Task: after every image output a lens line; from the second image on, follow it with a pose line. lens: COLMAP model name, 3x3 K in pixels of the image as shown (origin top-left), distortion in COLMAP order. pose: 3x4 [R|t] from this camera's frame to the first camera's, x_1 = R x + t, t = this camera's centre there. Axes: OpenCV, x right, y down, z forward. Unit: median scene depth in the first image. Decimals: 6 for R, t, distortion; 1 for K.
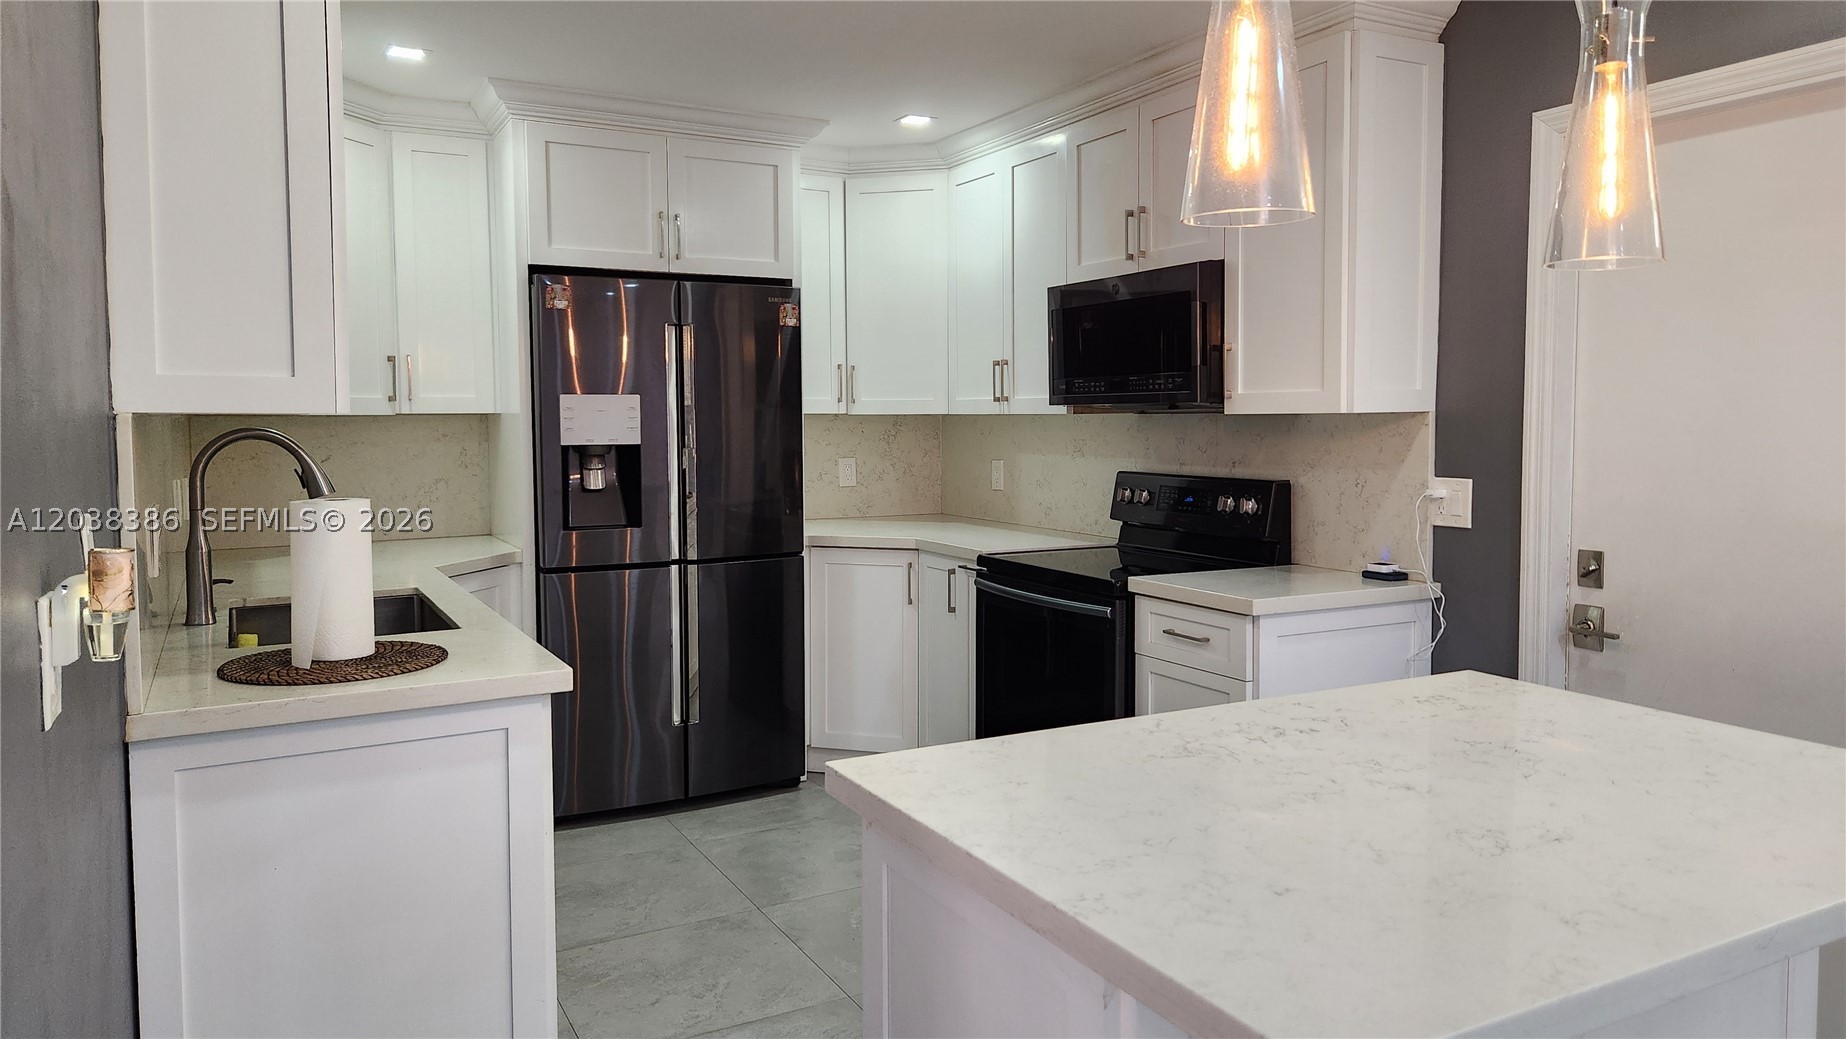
lens RADIAL K [[1263.7, 0, 934.1], [0, 1263.7, 513.3], [0, 0, 1]] dist [0.067271, -0.014823]
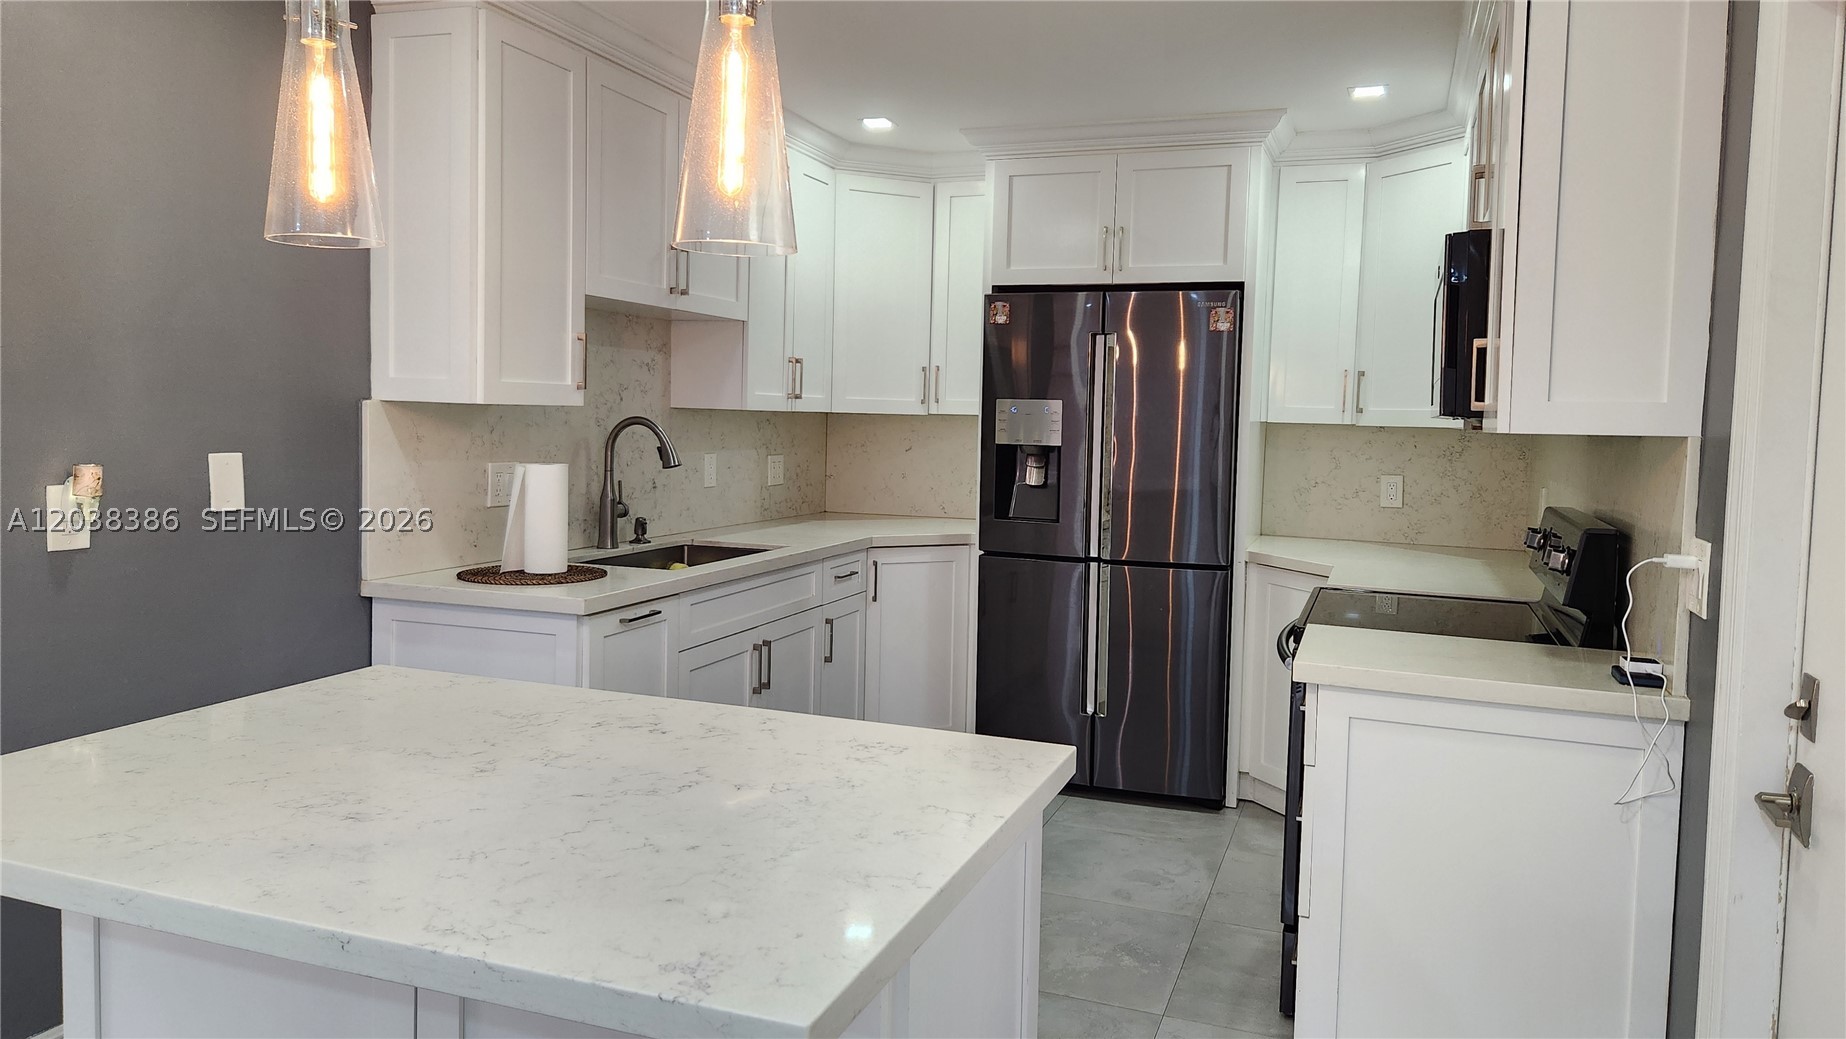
lens RADIAL K [[1263.7, 0, 933.5], [0, 1263.7, 515.2], [0, 0, 1]] dist [0.067271, -0.014823]
pose [[0.647431, 0.082136, -0.757685, 0.513472], [-0.088115, 0.995576, 0.032632, -0.021341], [0.757013, 0.045636, 0.651804, 0.220476]]
